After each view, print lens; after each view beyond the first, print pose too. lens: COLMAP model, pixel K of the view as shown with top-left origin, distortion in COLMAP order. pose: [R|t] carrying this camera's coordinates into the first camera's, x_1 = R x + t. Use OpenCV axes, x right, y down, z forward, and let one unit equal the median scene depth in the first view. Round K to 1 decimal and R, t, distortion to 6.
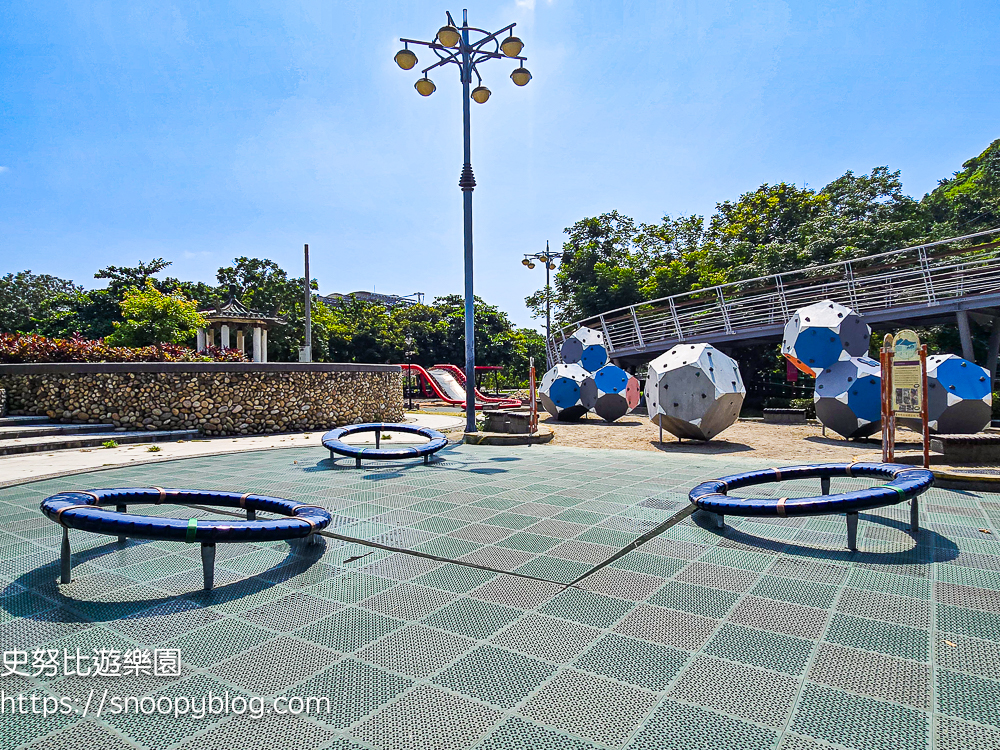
lens RADIAL K [[685.2, 0, 500.0], [0, 685.2, 375.0], [0, 0, 1]] dist [-0.002048, 0.000924]
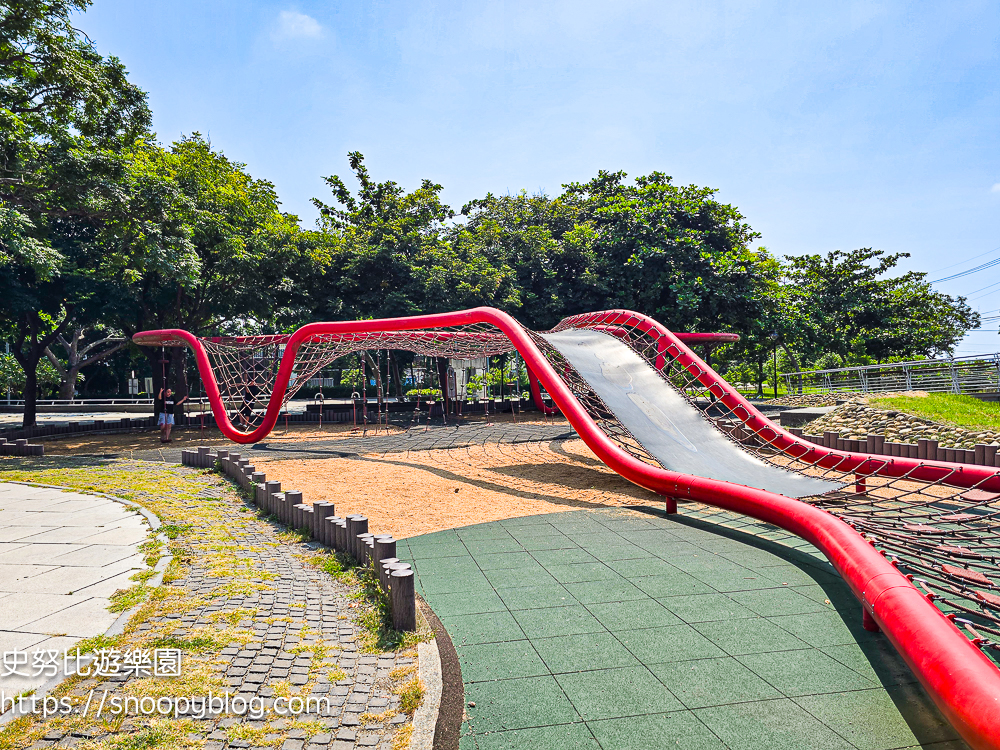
lens RADIAL K [[764.3, 0, 500.0], [0, 764.3, 375.0], [0, 0, 1]] dist [0.097898, -0.122343]
pose [[0.980514, -0.016063, -0.195791, -0.108368], [0.016294, 0.999867, -0.000431, 0.024388], [0.195771, -0.002767, 0.980646, 1.351974]]
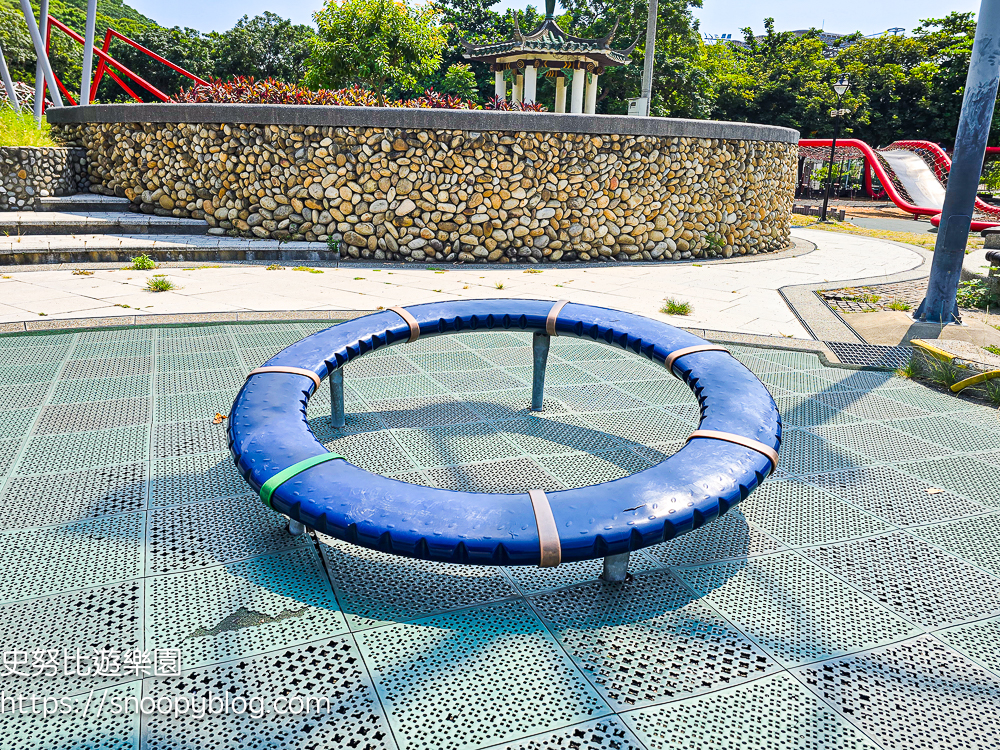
lens RADIAL K [[763.5, 0, 500.0], [0, 763.5, 375.0], [0, 0, 1]] dist [0.056791, -0.012539]
pose [[0.845640, 0.174698, -0.504354, -0.024424], [-0.033053, 0.960246, 0.277192, 0.009482], [0.532729, -0.217734, 0.817797, 0.528538]]
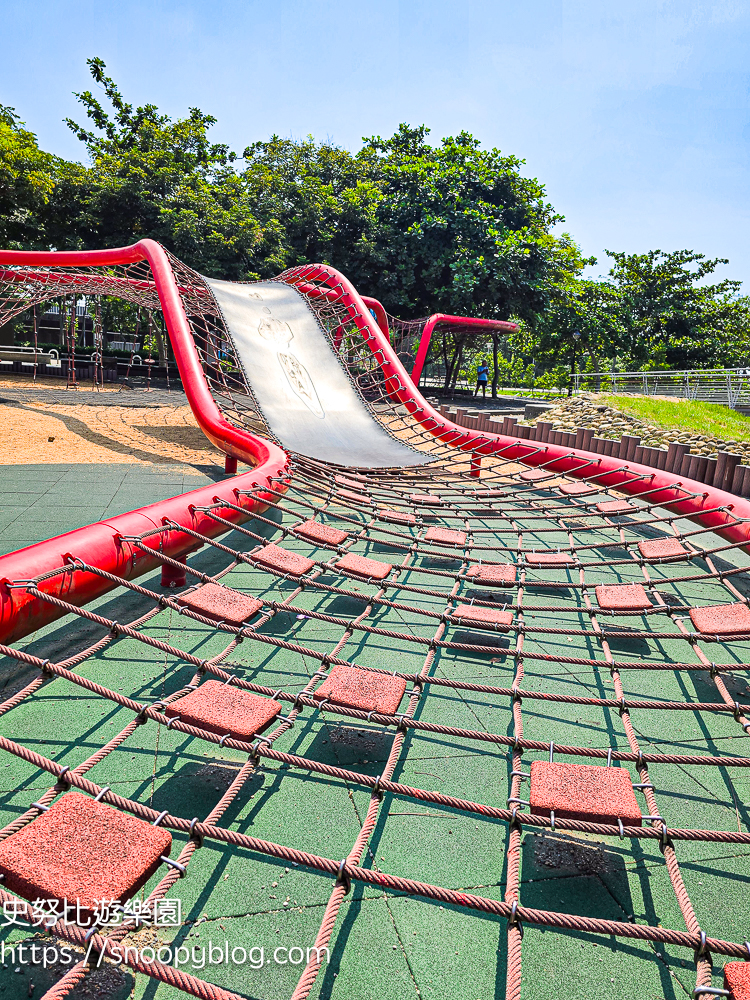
lens RADIAL K [[764.3, 0, 391.1], [0, 764.3, 514.5], [0, 0, 1]] dist [0.097898, -0.122343]
pose [[0.986747, 0.098306, -0.129097, 0.001306], [-0.073080, 0.979571, 0.187352, 0.040716], [0.144877, -0.175434, 0.973773, 1.410621]]
